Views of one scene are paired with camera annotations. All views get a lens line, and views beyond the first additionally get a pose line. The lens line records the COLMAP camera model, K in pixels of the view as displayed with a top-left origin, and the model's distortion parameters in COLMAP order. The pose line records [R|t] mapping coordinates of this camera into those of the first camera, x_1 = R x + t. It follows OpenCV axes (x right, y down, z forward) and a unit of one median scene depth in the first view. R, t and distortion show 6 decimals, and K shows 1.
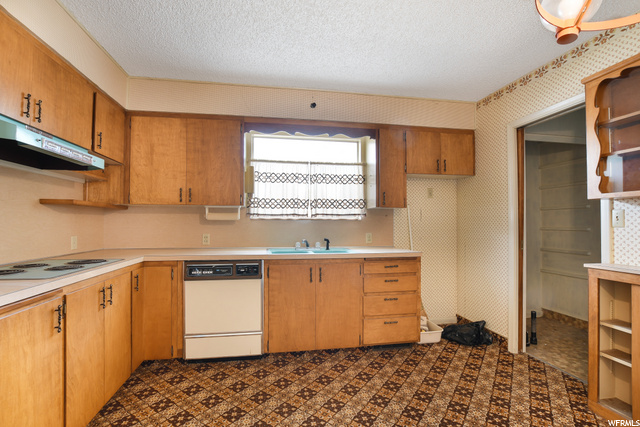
lens RADIAL K [[295.9, 0, 314.3], [0, 295.9, 217.6], [0, 0, 1]] dist [-0.029423, 0.001248]
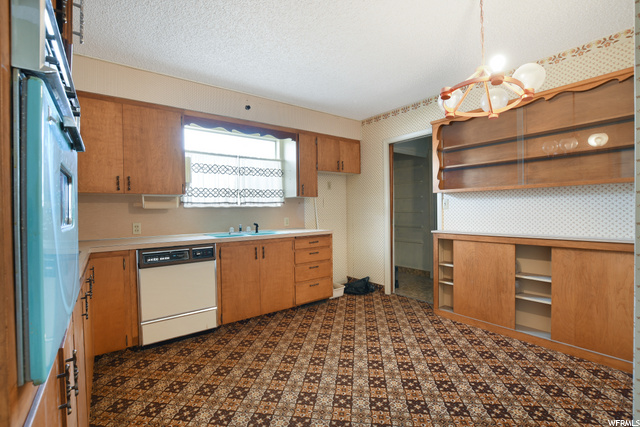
lens RADIAL K [[287.9, 0, 318.2], [0, 287.9, 212.9], [0, 0, 1]] dist [-0.027907, 0.005072]
pose [[0.885180, -0.021273, 0.464761, -0.307708], [0.008928, 0.999547, 0.028747, -0.000343], [-0.465162, -0.021296, 0.884969, -0.132591]]
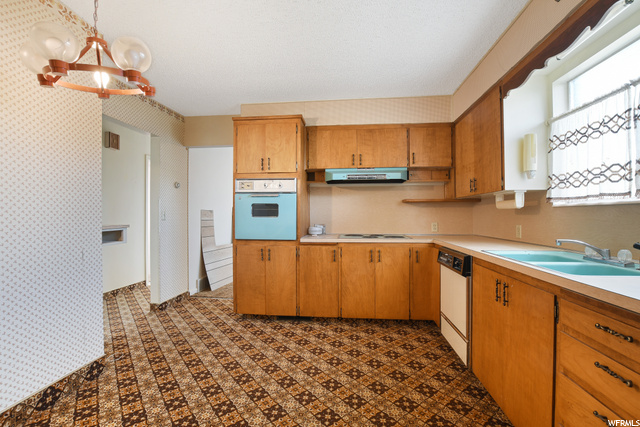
lens RADIAL K [[287.9, 0, 318.2], [0, 287.9, 212.9], [0, 0, 1]] dist [-0.027907, 0.005072]
pose [[-0.277535, -0.008847, -0.960675, 0.668109], [0.020347, 0.999679, -0.015084, 0.022680], [0.960500, -0.023733, -0.277266, 0.756974]]
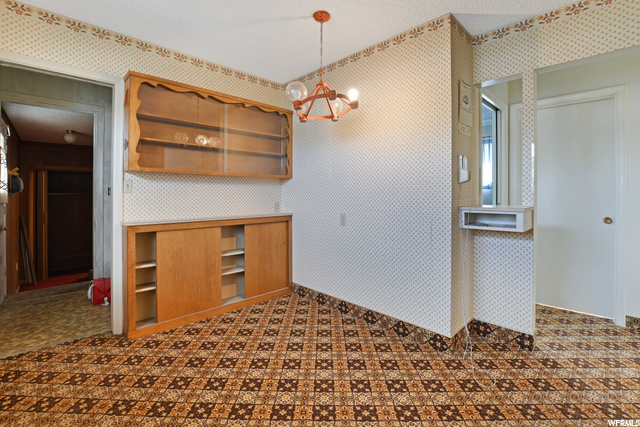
lens RADIAL K [[300.1, 0, 318.7], [0, 300.1, 192.1], [0, 0, 1]] dist [-0.030969, 0.000062]
pose [[-0.585470, -0.002390, 0.810691, -0.365097], [-0.018796, 0.999767, -0.010626, 0.018943], [-0.810476, -0.021459, -0.585378, 0.731924]]
